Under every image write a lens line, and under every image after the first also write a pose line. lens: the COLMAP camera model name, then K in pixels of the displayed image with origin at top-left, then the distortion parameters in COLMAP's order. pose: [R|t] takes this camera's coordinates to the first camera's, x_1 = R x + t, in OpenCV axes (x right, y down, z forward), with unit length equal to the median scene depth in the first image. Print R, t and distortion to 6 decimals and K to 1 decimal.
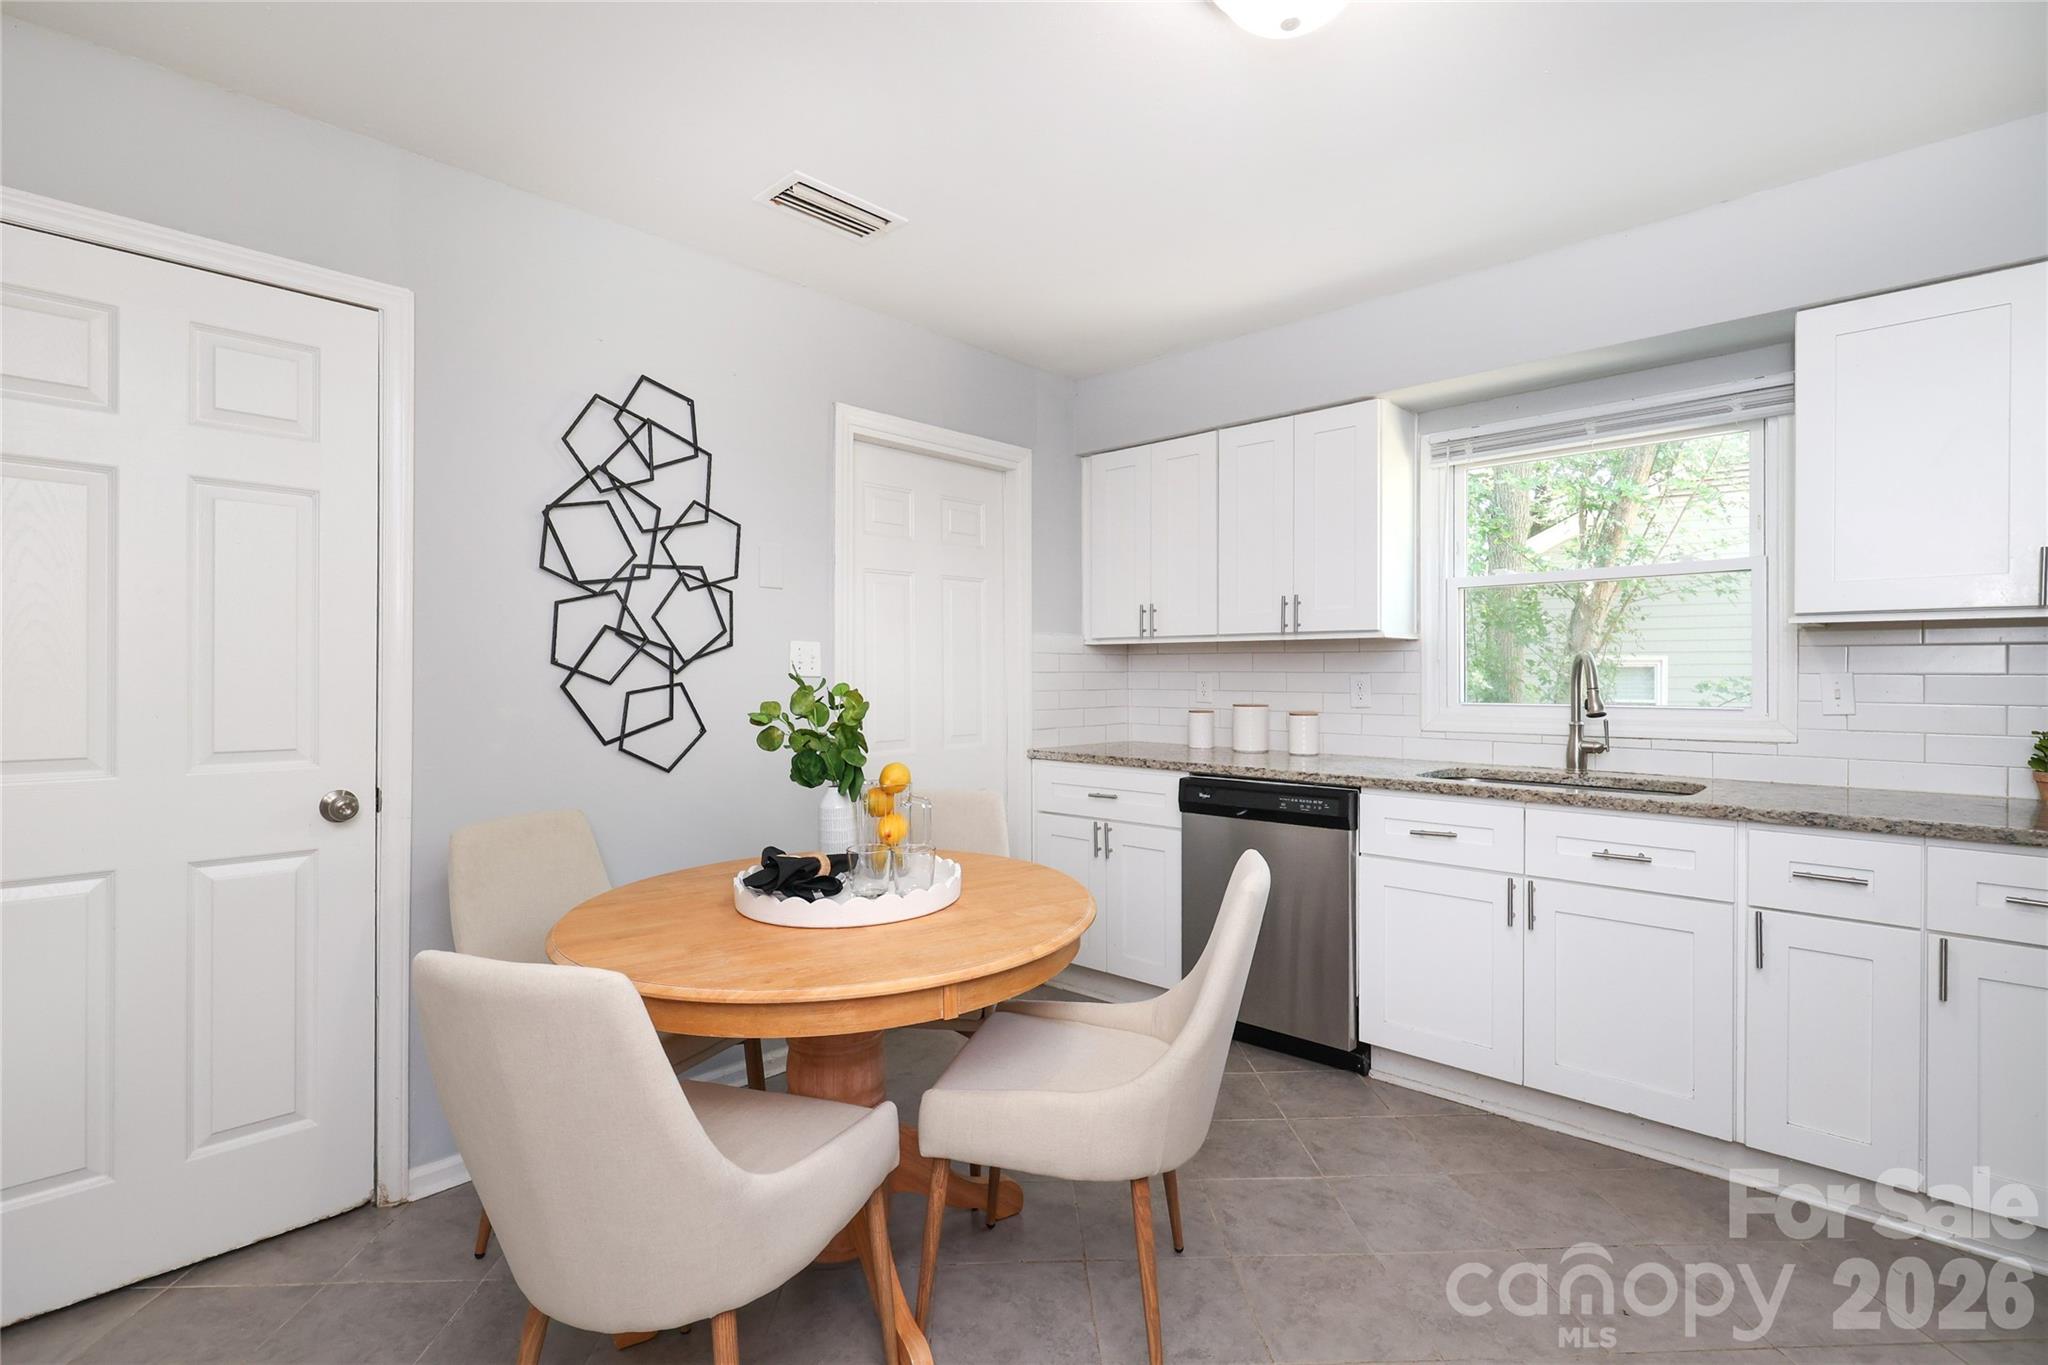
lens RADIAL K [[952.7, 0, 1054.8], [0, 952.7, 686.2], [0, 0, 1]] dist [0.002135, -0.000206]
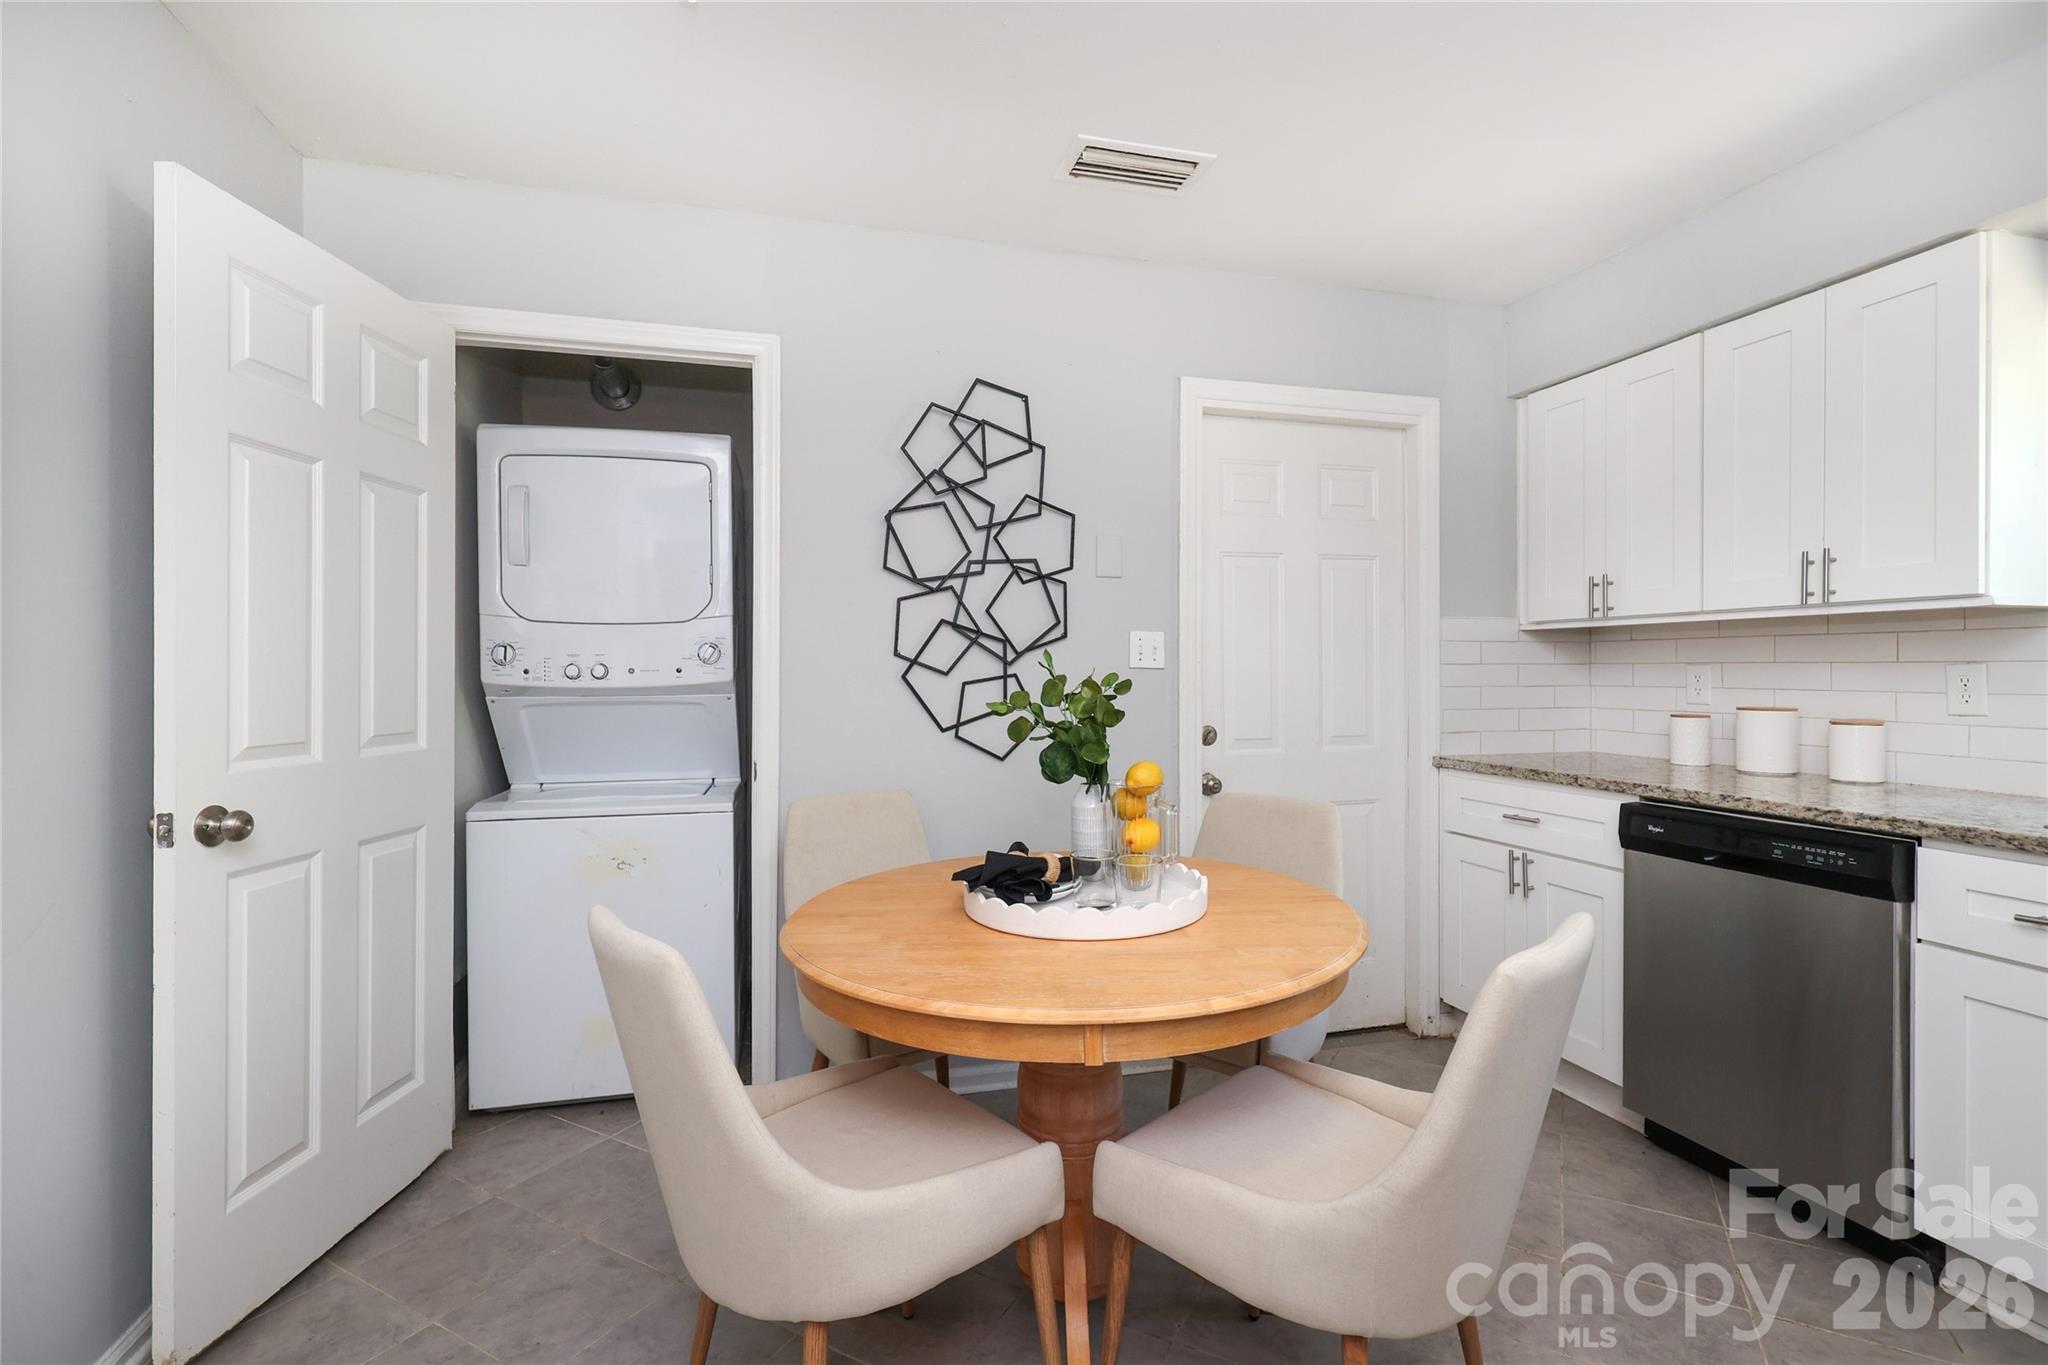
lens RADIAL K [[952.7, 0, 1028.9], [0, 952.7, 683.1], [0, 0, 1]] dist [0.002135, -0.000206]
pose [[0.848595, 0.006373, -0.529004, 0.163460], [-0.006418, 0.999978, 0.001753, 0.004297], [0.529004, 0.001908, 0.848617, 0.141089]]
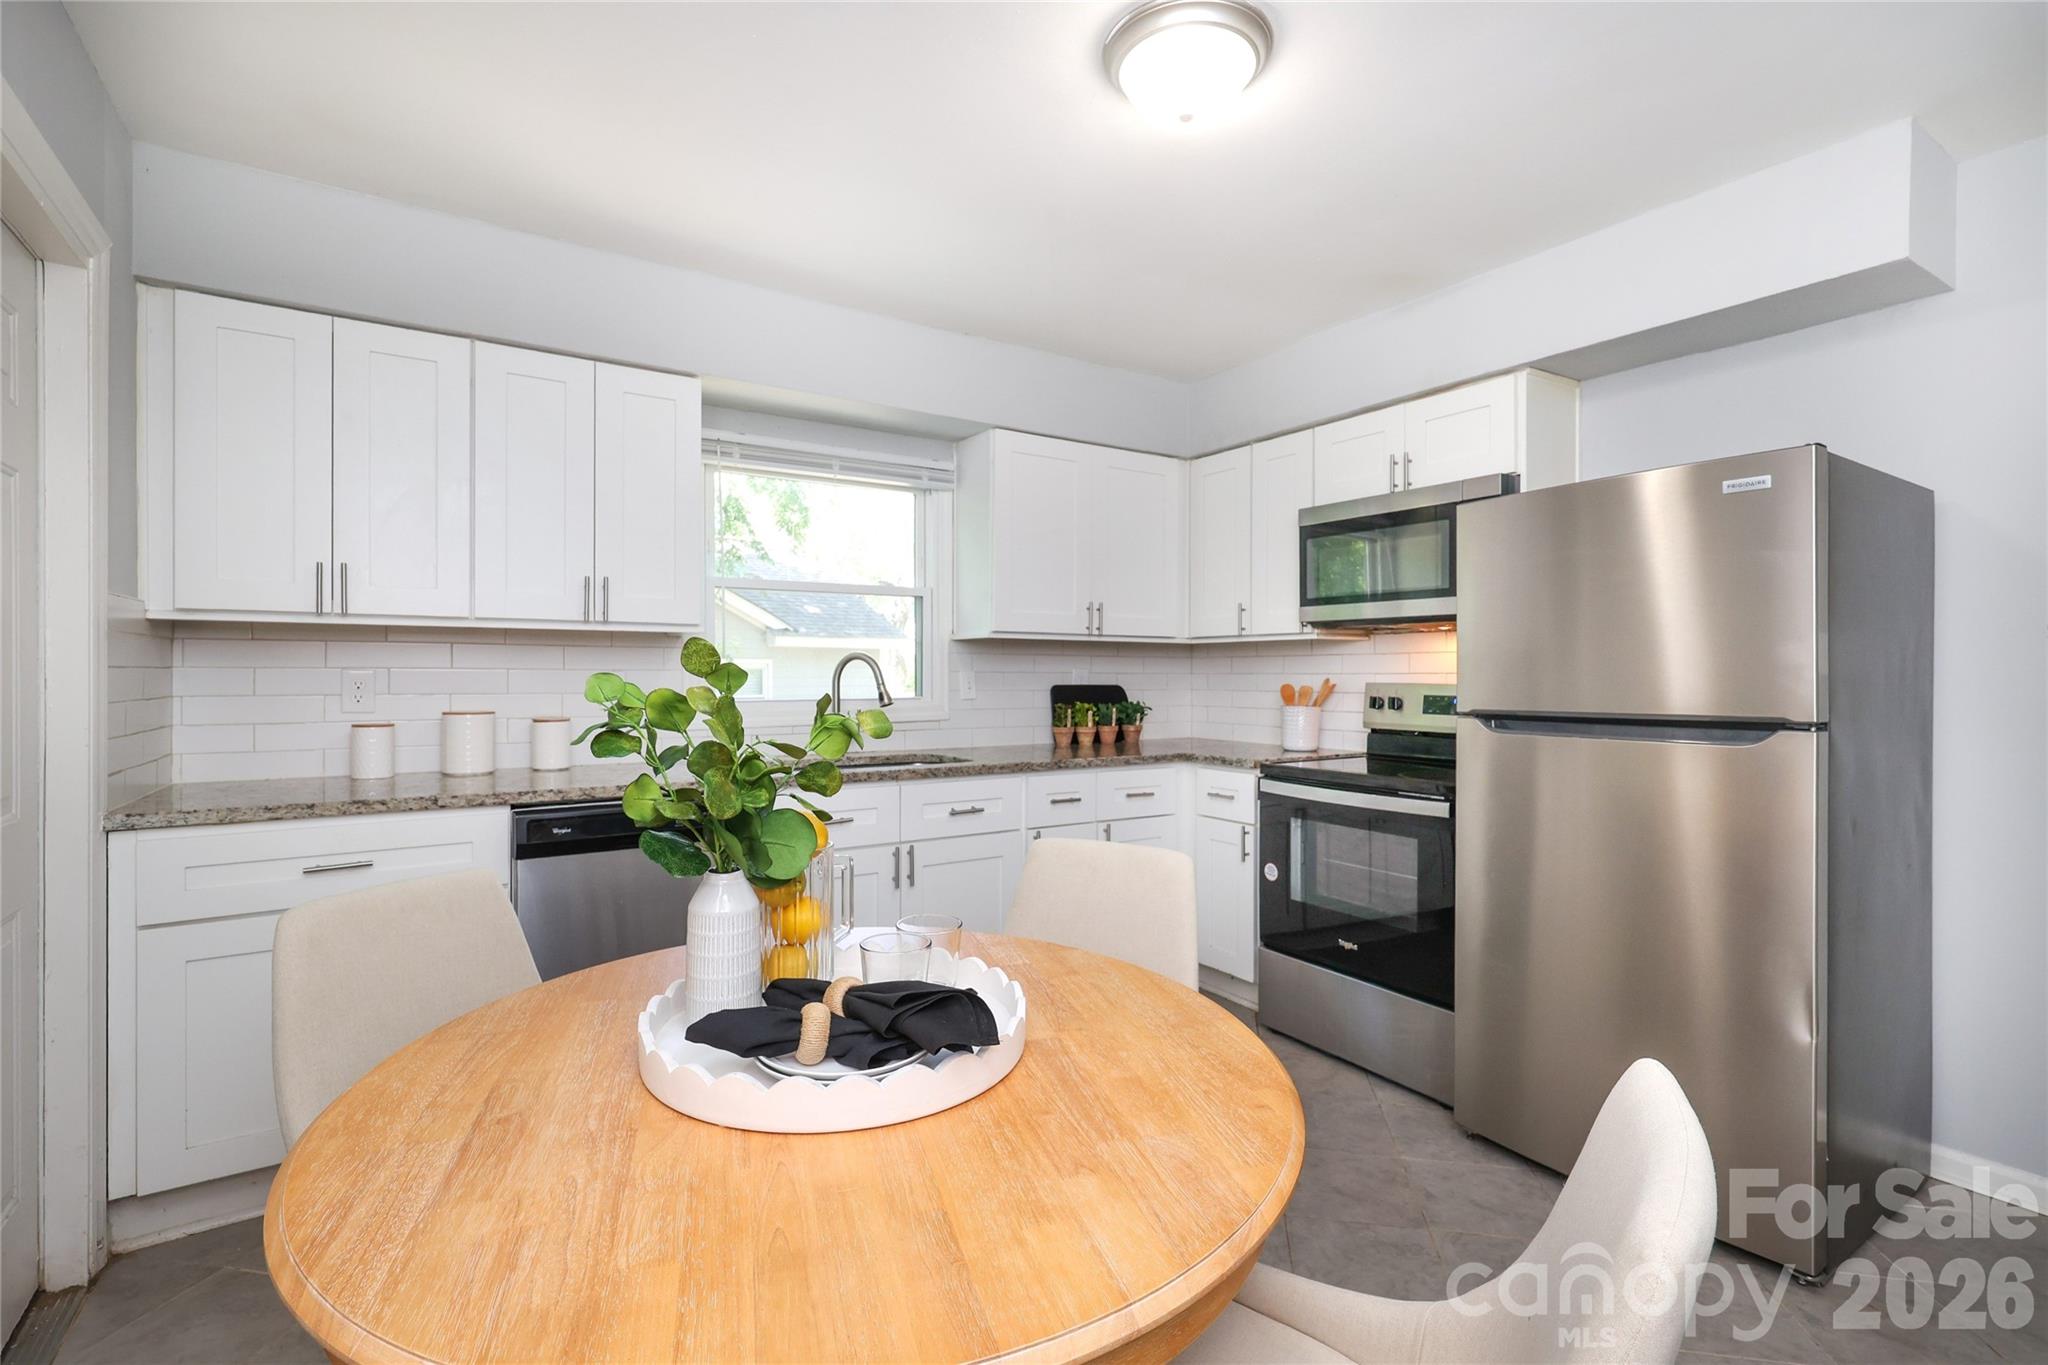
lens RADIAL K [[952.7, 0, 1020.0], [0, 952.7, 667.7], [0, 0, 1]] dist [0.002135, -0.000206]
pose [[0.235435, 0.004660, 0.971879, -0.603715], [0.010428, 0.999919, -0.007321, -0.007163], [-0.971834, 0.011858, 0.235368, 0.562936]]
